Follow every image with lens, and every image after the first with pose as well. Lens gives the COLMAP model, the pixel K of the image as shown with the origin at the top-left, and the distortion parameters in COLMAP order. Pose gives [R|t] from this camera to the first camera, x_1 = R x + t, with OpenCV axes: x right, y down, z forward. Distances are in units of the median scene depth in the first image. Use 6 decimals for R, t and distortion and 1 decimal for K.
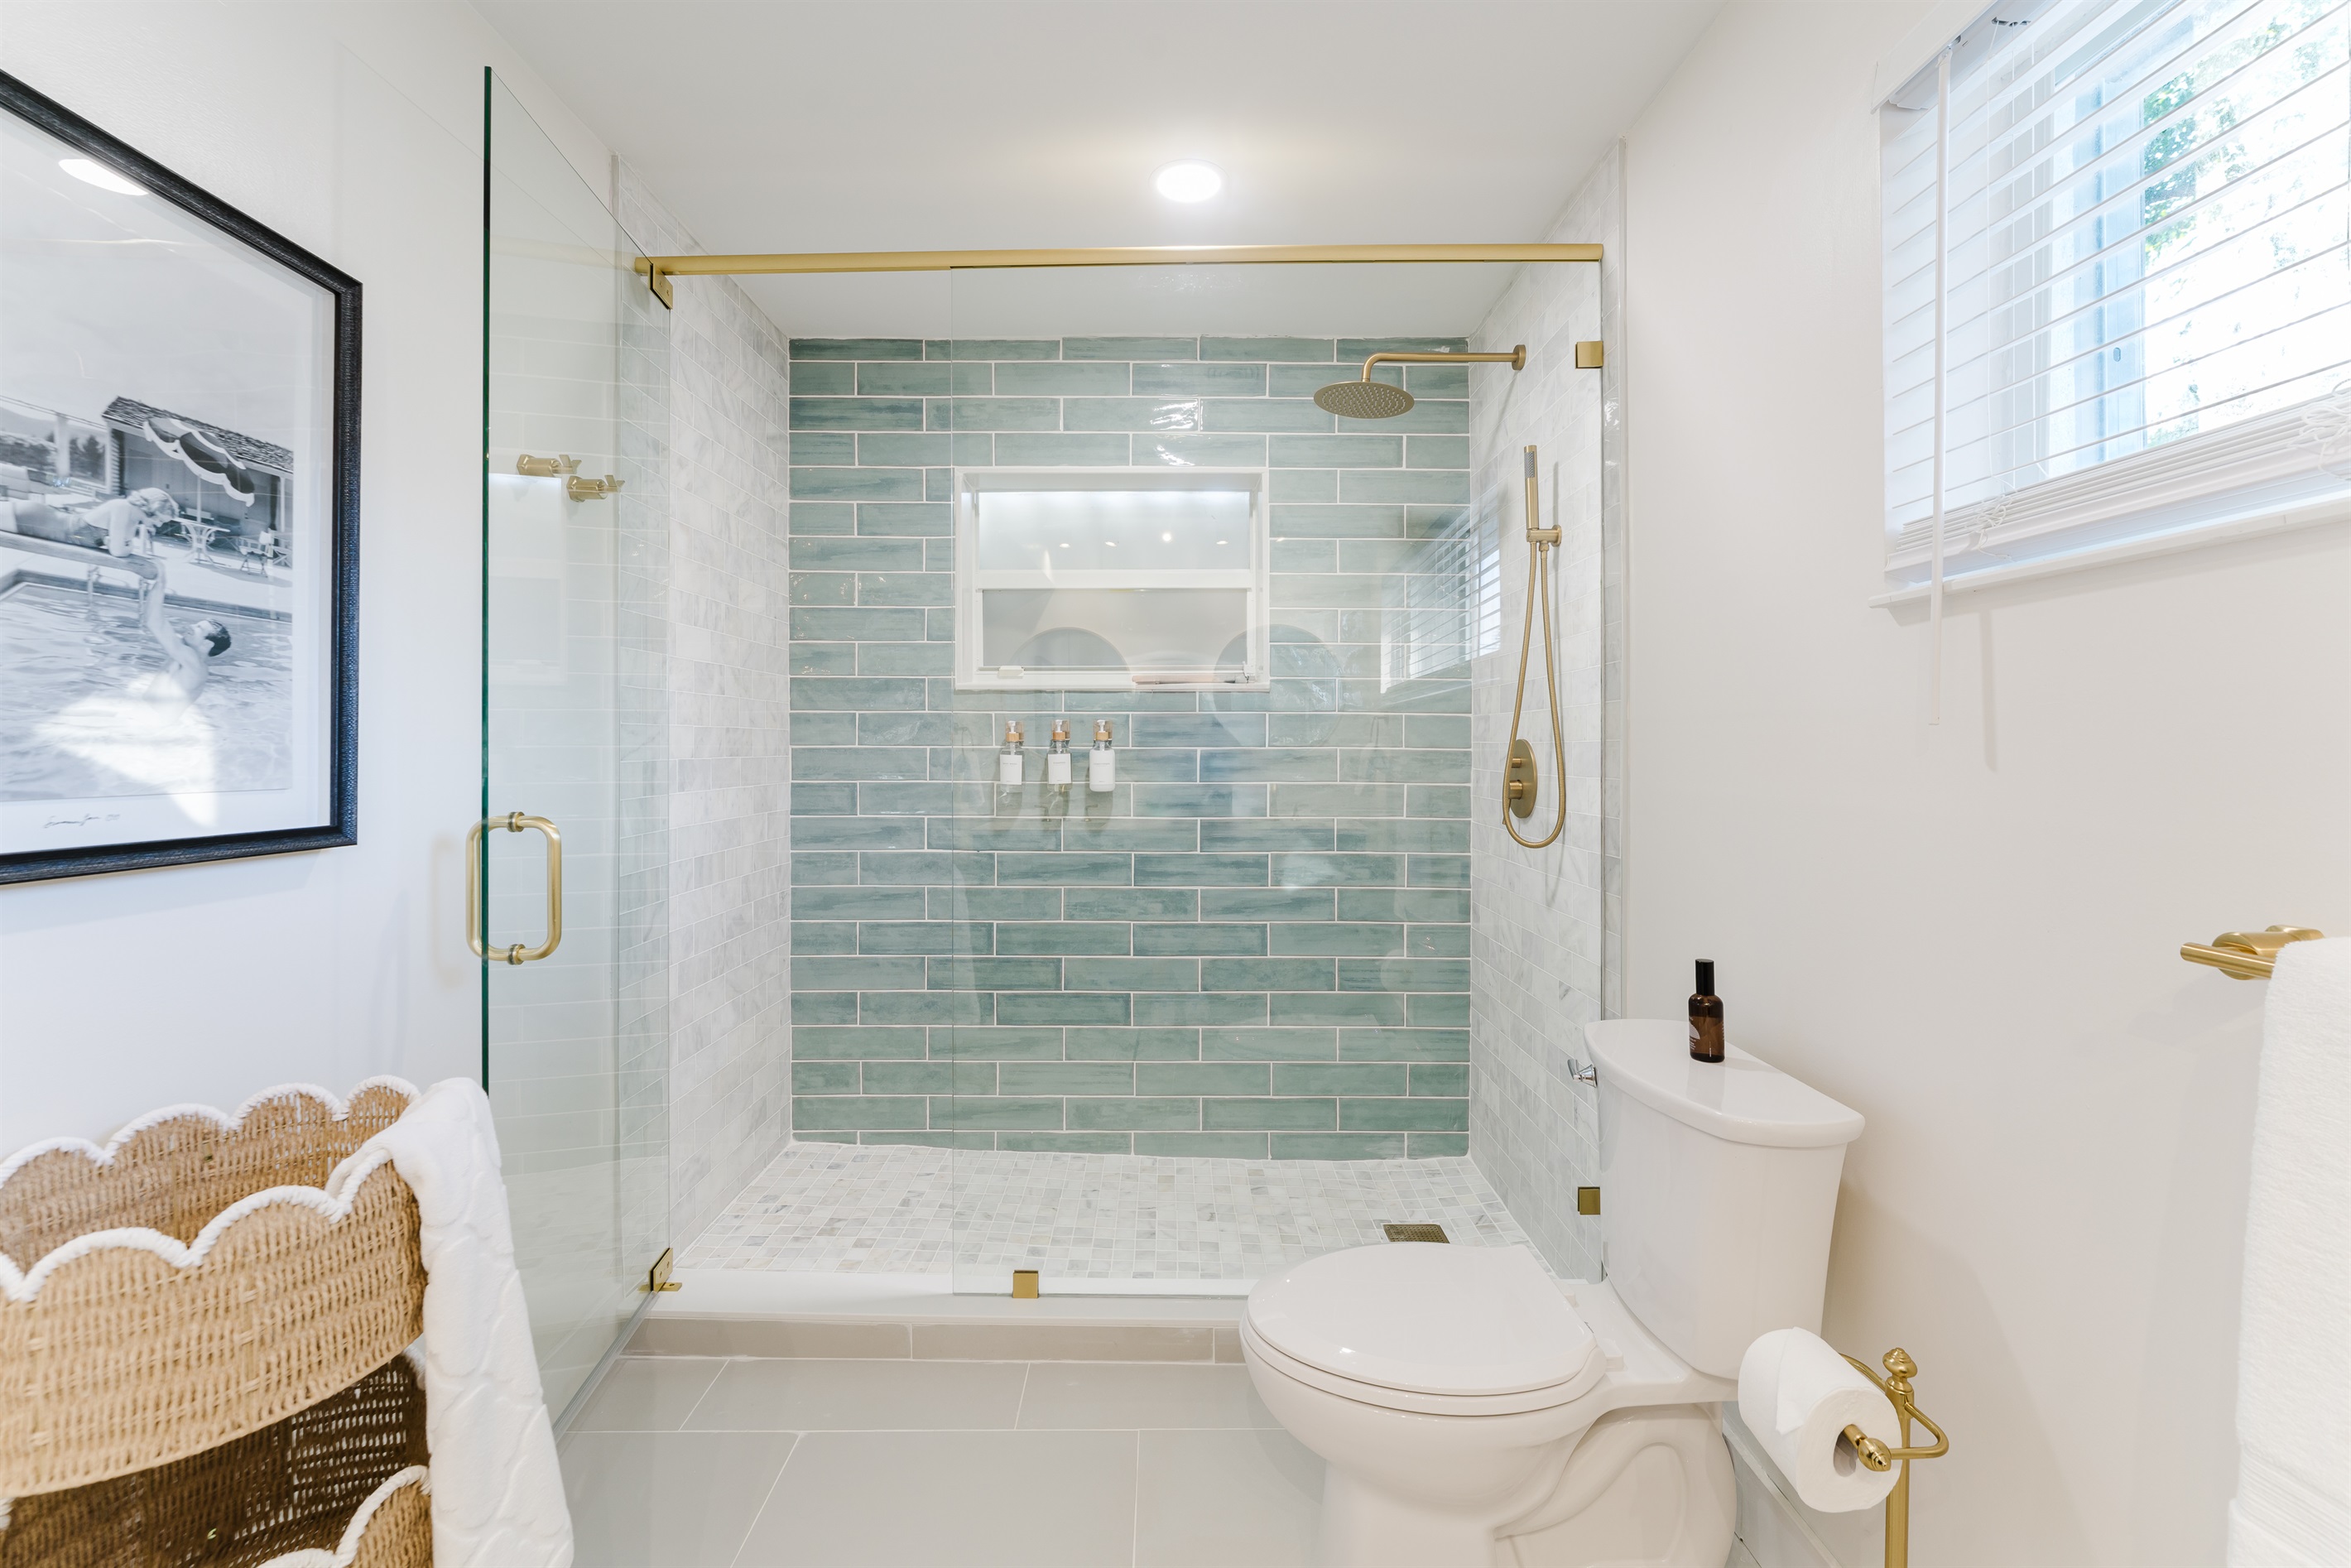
lens RADIAL K [[970.7, 0, 1177.9], [0, 970.7, 740.0], [0, 0, 1]] dist [0.000420, 0.000049]
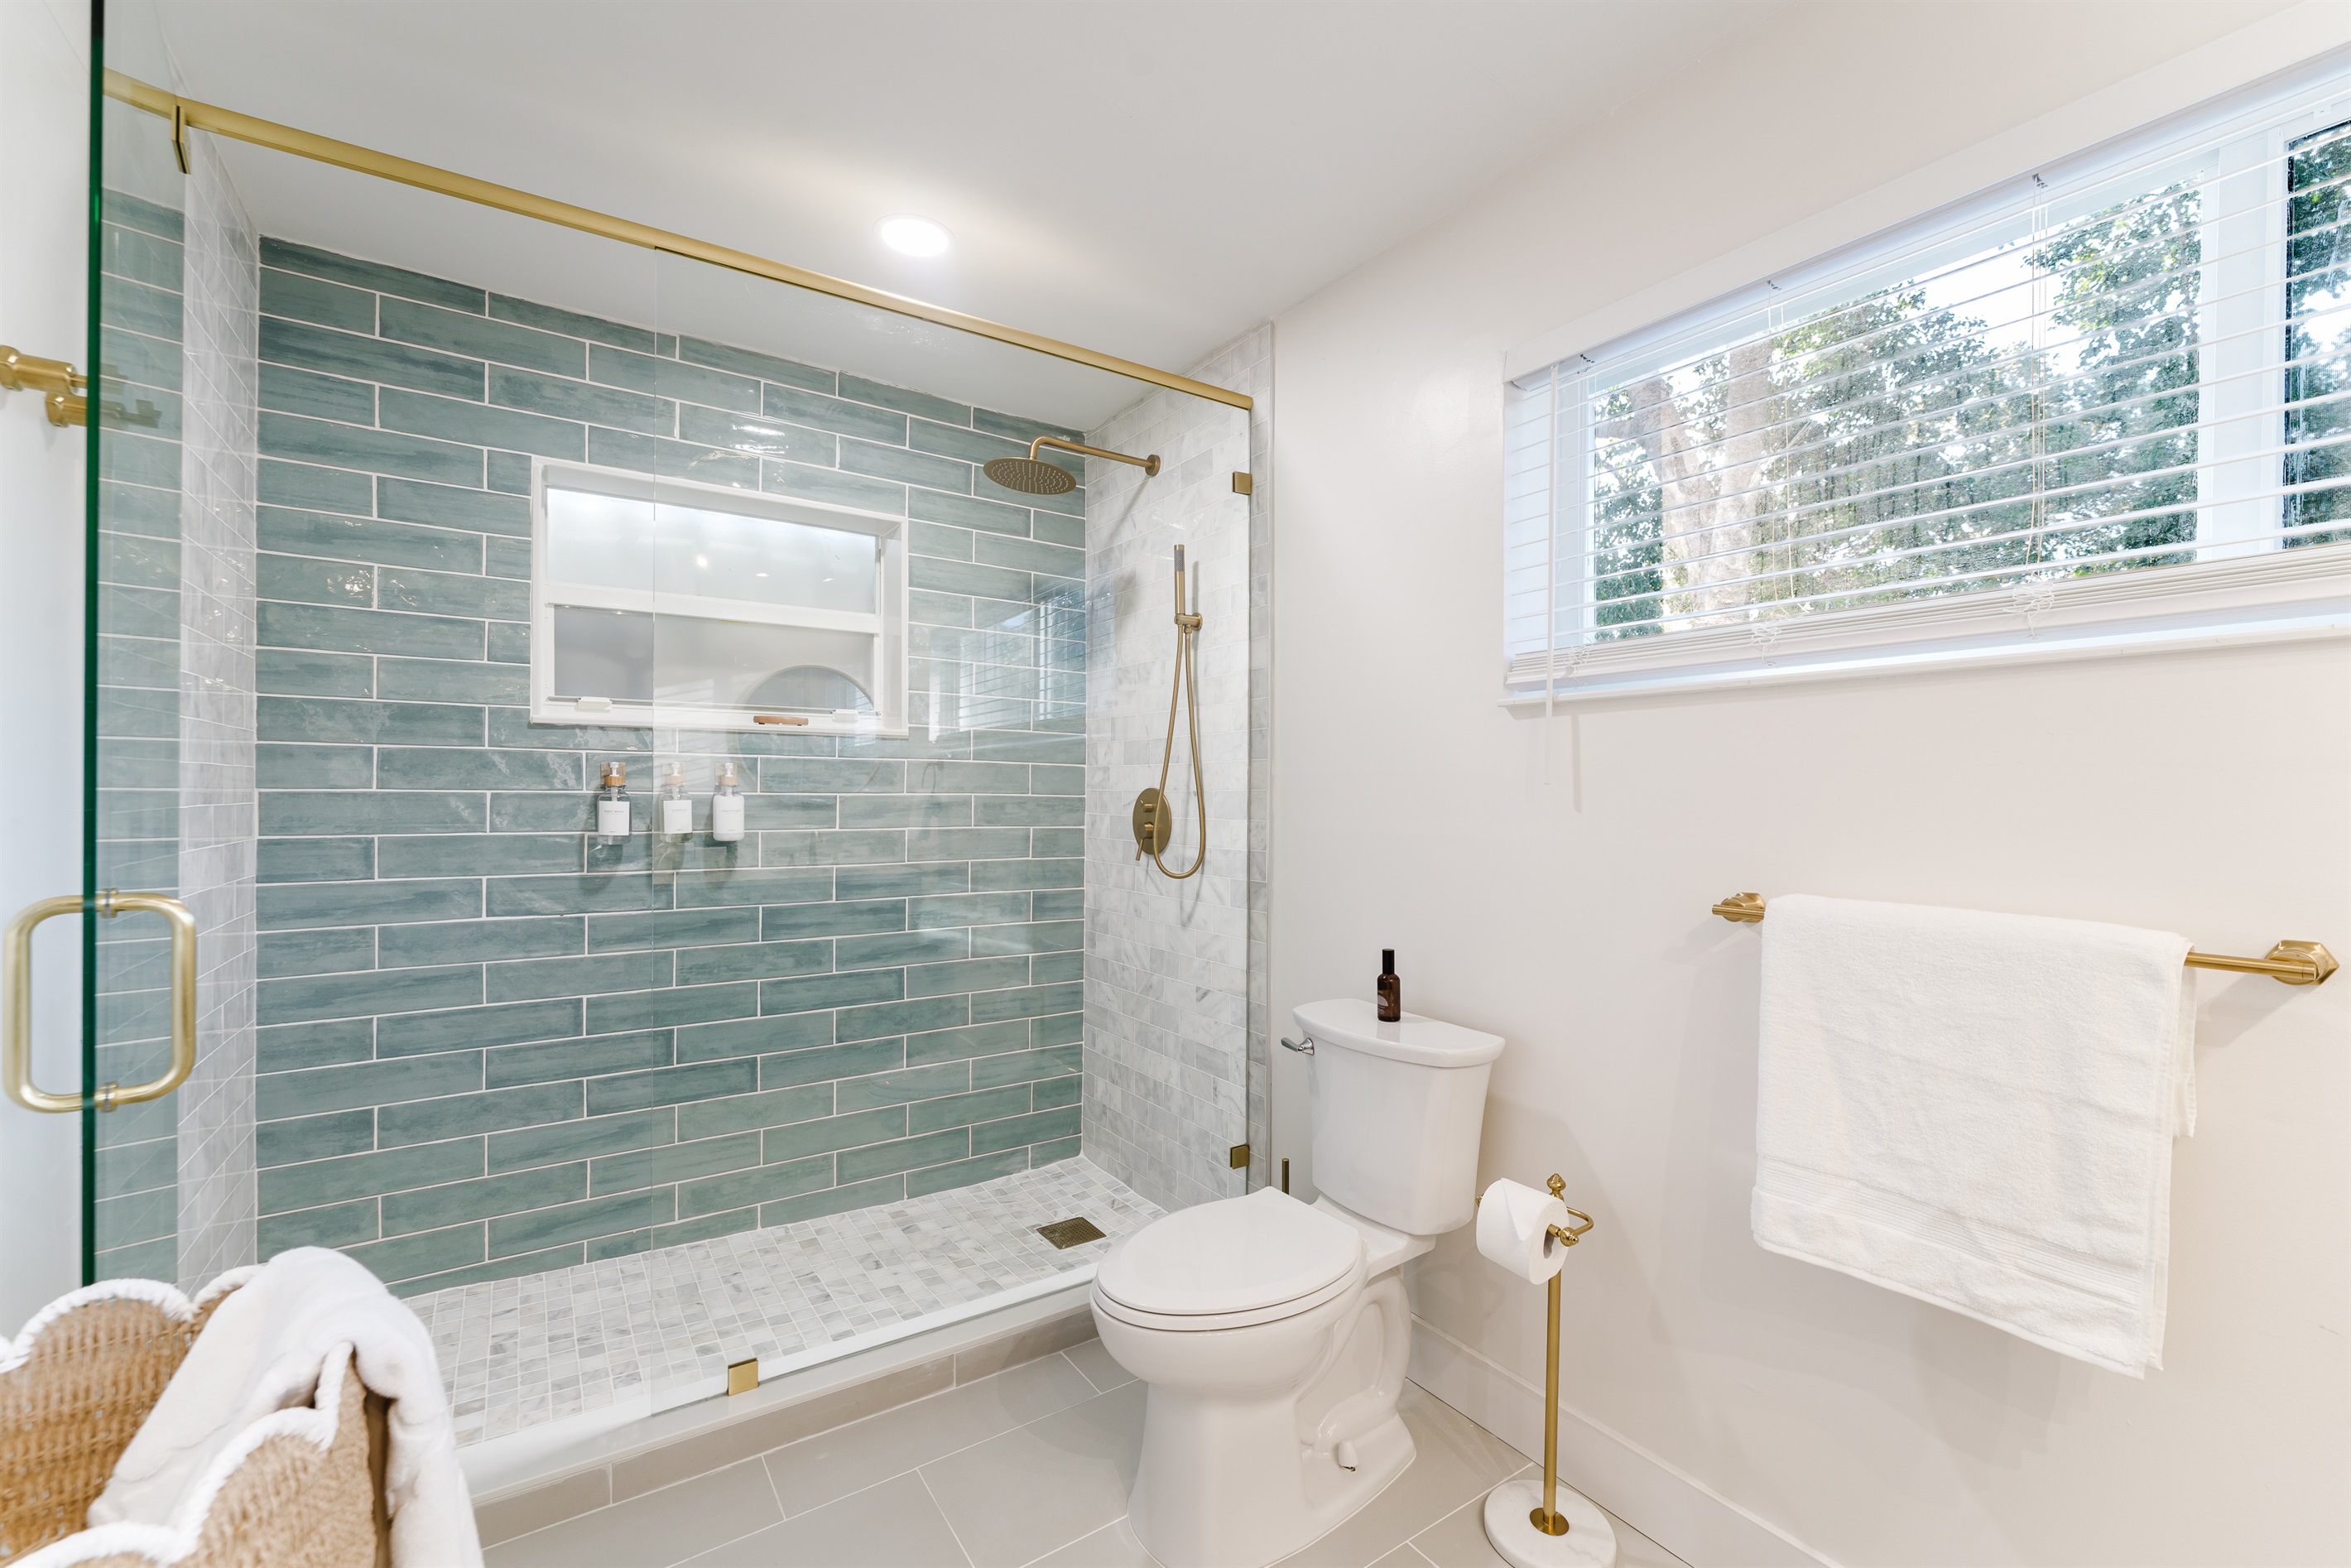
lens RADIAL K [[952.7, 0, 1175.5], [0, 952.7, 784.0], [0, 0, 1]] dist [-0.002026, -0.000268]
pose [[0.831051, 0.009238, 0.556119, -0.227561], [-0.009065, 0.999954, -0.003066, -0.001907], [-0.556122, -0.002493, 0.831097, 0.016199]]
